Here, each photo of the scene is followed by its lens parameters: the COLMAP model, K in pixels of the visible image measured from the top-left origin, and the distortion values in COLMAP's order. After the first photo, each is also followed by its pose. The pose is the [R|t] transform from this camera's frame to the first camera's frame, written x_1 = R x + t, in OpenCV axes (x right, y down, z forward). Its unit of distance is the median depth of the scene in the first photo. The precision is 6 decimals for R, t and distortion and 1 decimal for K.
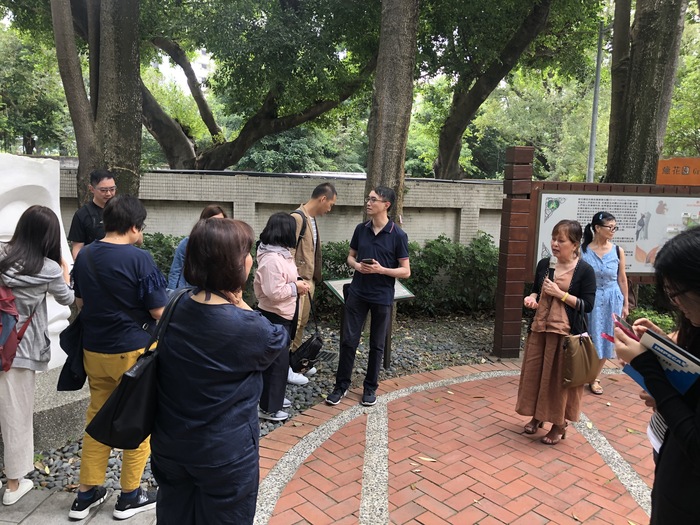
lens RADIAL K [[572.9, 0, 349.5], [0, 572.9, 253.7], [0, 0, 1]] dist [0.013427, 0.005979]
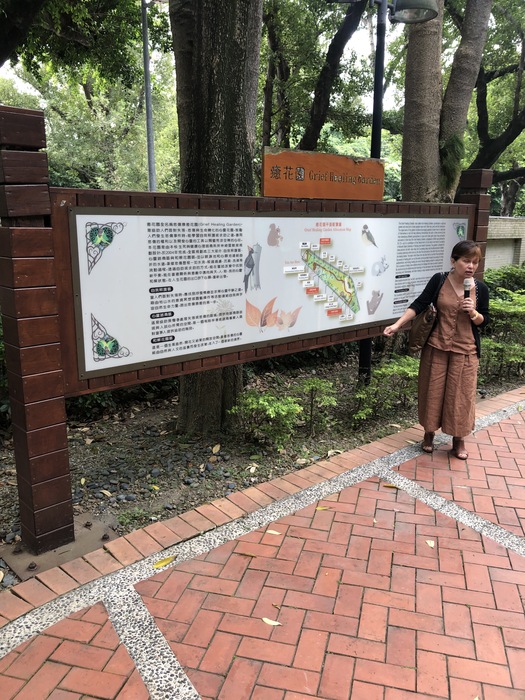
lens RADIAL K [[572.9, 0, 259.4], [0, 572.9, 349.6], [0, 0, 1]] dist [0.013427, 0.005979]
pose [[0.836651, -0.145094, 0.528169, 0.171873], [0.092875, 0.987893, 0.124266, -0.033634], [-0.539805, -0.054913, 0.839997, 0.447751]]
